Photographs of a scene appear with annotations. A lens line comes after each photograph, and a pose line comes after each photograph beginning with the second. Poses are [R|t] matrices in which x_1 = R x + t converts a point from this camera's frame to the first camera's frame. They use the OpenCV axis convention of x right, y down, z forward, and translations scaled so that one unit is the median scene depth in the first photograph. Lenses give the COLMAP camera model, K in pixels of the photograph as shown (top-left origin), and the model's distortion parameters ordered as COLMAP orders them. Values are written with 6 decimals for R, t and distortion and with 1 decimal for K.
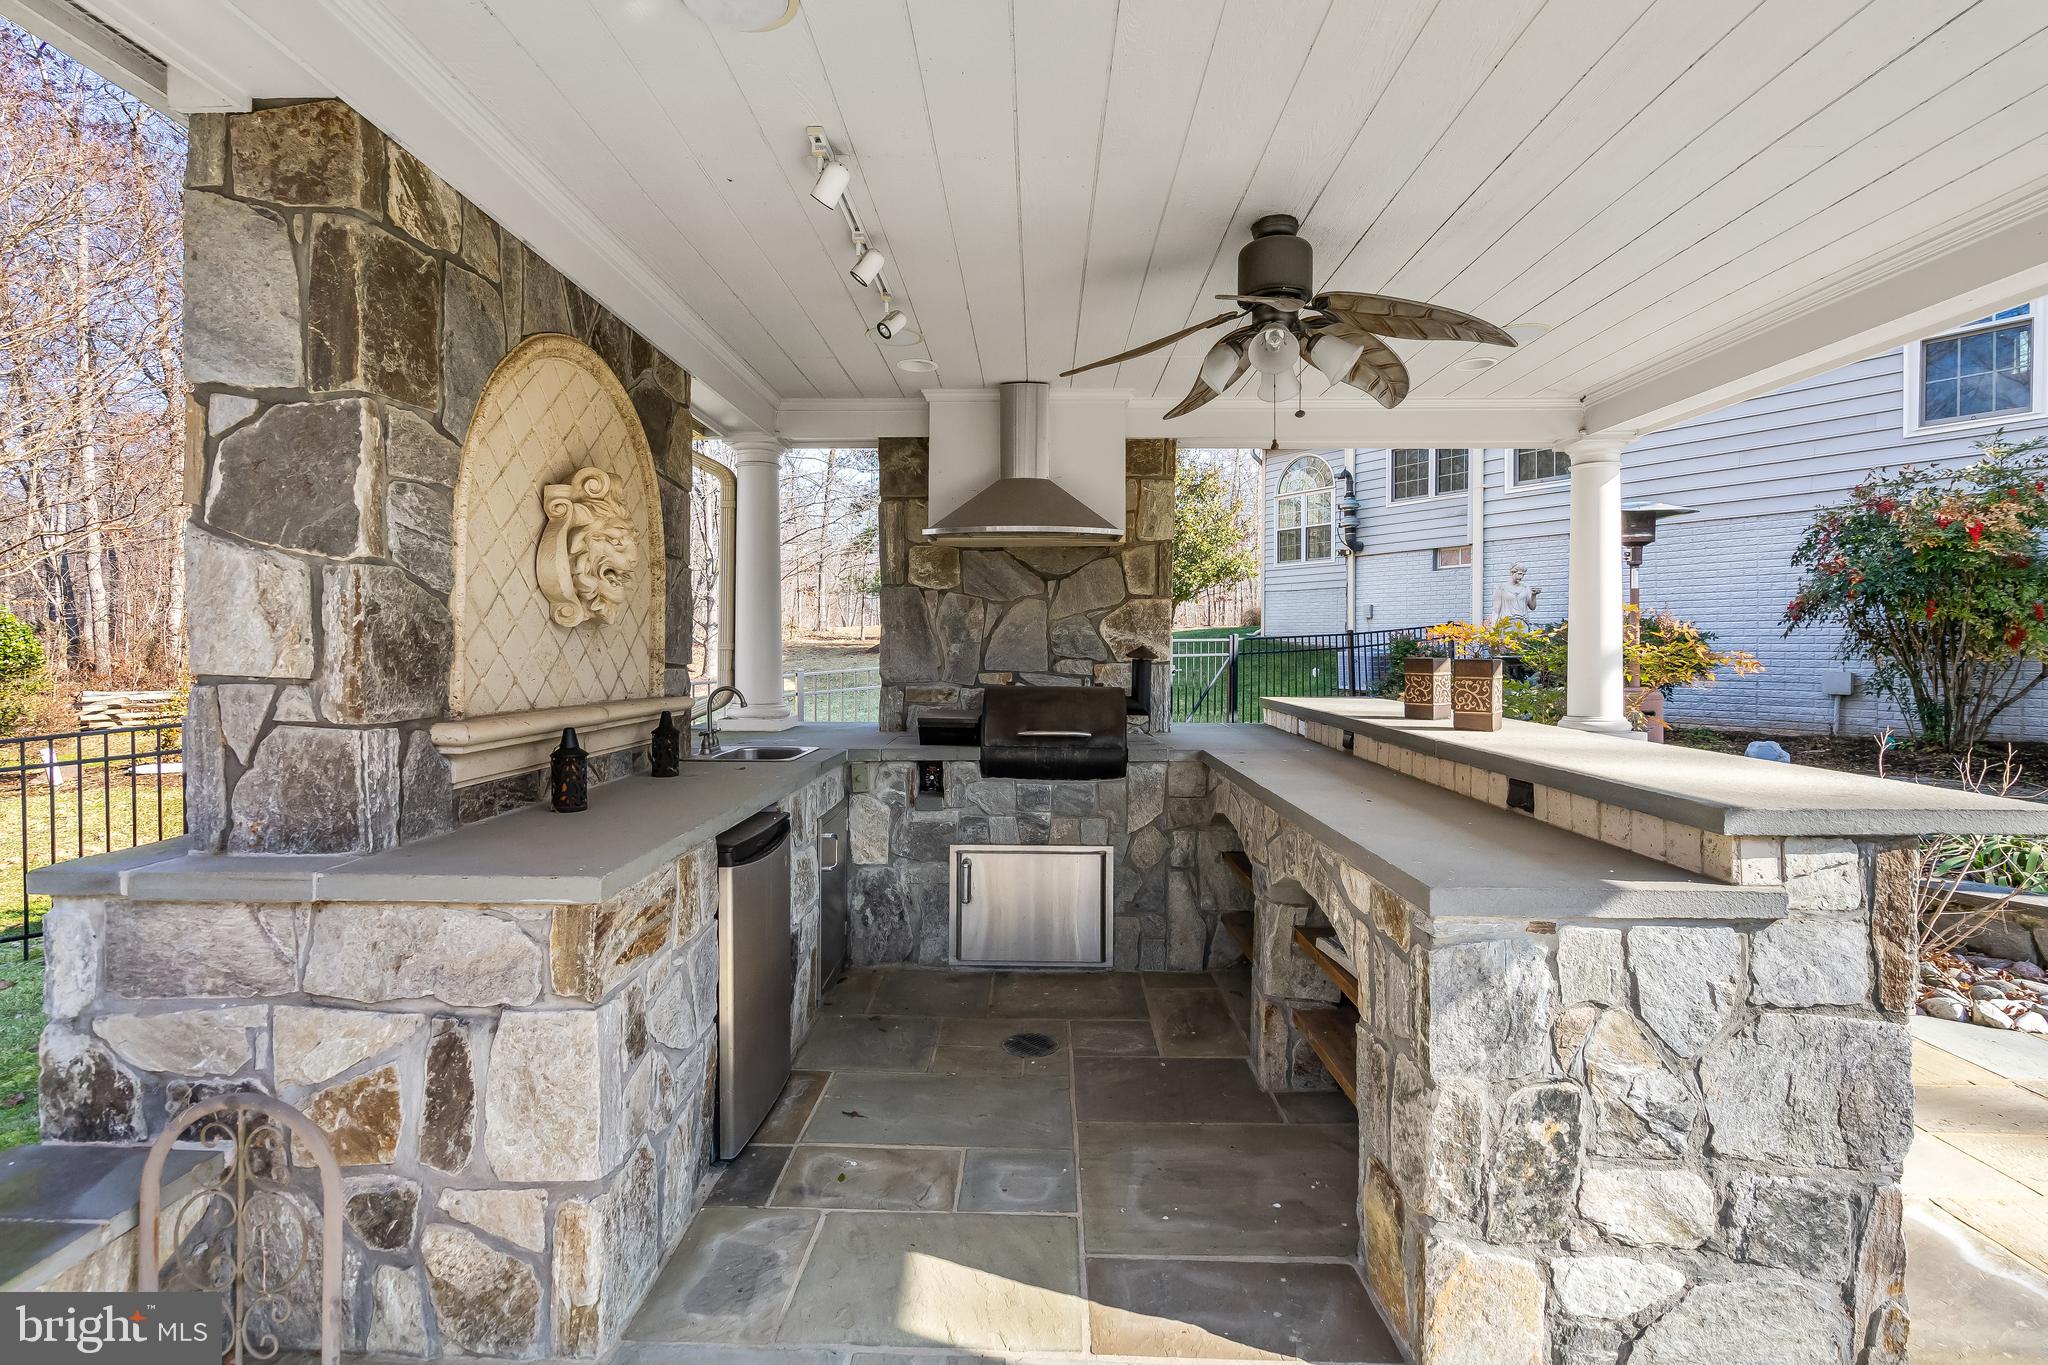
lens RADIAL K [[932.4, 0, 1024.0], [0, 932.4, 682.5], [0, 0, 1]] dist [0.001617, 0.000203]
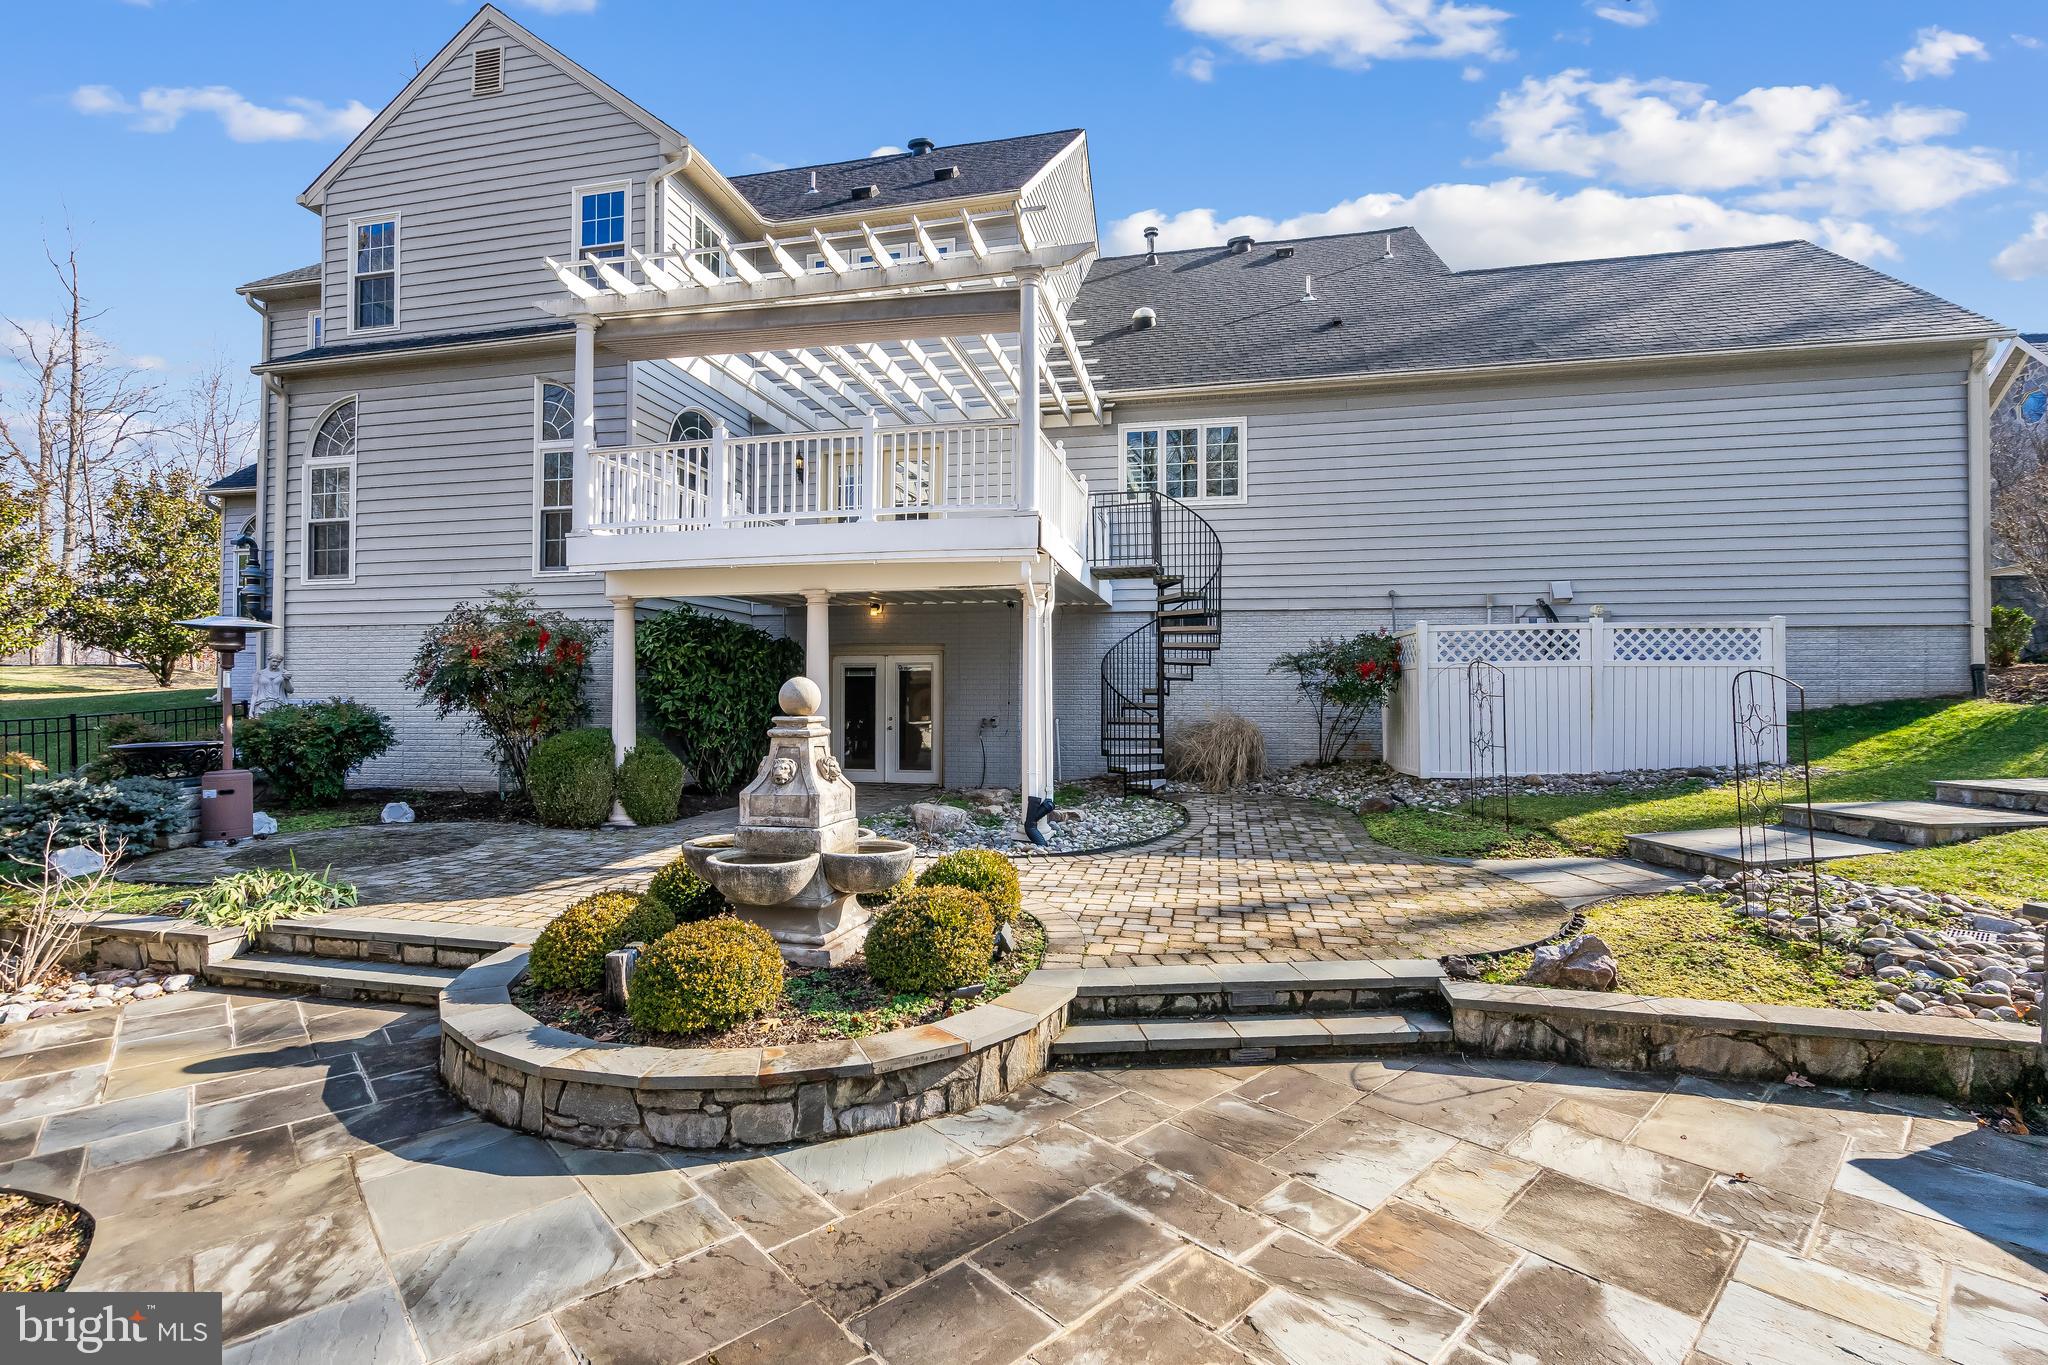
lens RADIAL K [[932.4, 0, 1024.0], [0, 932.4, 682.5], [0, 0, 1]] dist [0.001617, 0.000203]
pose [[0.736098, 0.007131, 0.676837, 0.532224], [0.024540, 0.999006, -0.037213, -0.033411], [-0.676430, 0.044002, 0.735191, -0.517030]]
